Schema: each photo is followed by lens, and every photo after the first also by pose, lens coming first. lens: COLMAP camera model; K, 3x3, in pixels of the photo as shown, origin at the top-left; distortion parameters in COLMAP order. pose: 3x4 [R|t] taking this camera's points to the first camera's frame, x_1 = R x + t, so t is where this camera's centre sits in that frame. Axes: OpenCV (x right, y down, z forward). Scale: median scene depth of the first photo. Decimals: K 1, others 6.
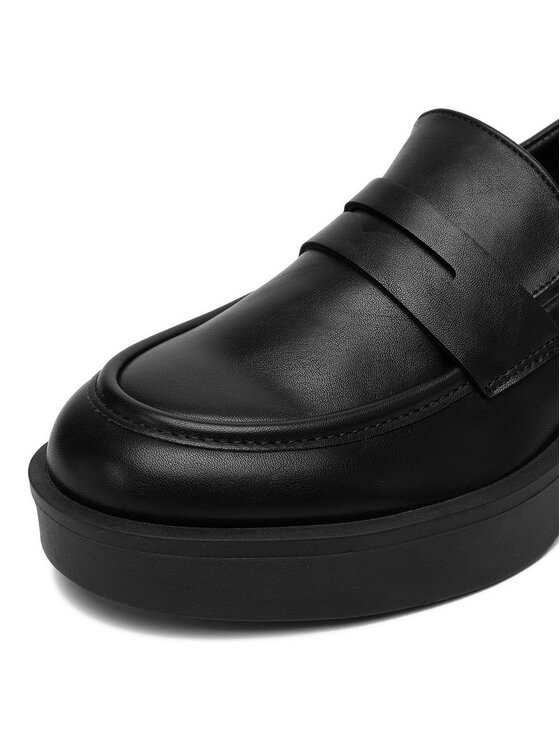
lens RADIAL K [[1039.9, 0, 280.6], [0, 1039.9, 372.5], [0, 0, 1]] dist [0.167717, 0.000000]
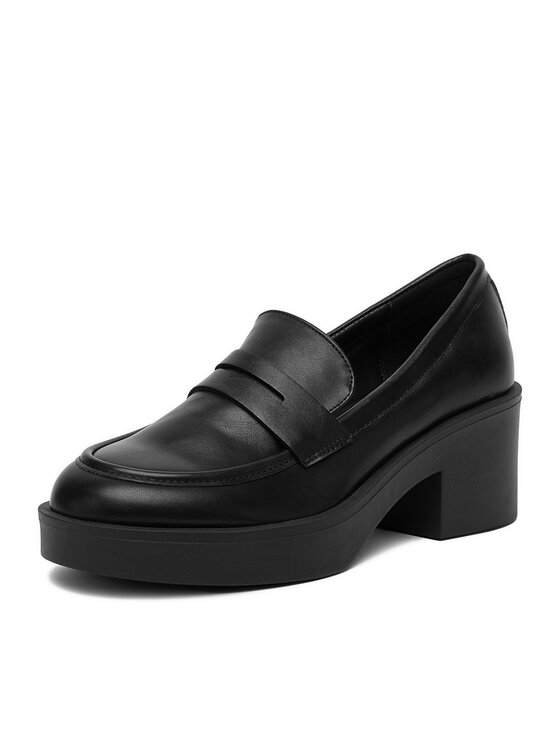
lens RADIAL K [[1589.5, 0, 280.0], [0, 1589.5, 372.8], [0, 0, 1]] dist [-0.045572, 0.000000]
pose [[0.990458, -0.010352, 0.137429, -0.198609], [0.040354, 0.975253, -0.217376, 0.430721], [-0.131778, 0.220847, 0.966365, -1.533375]]
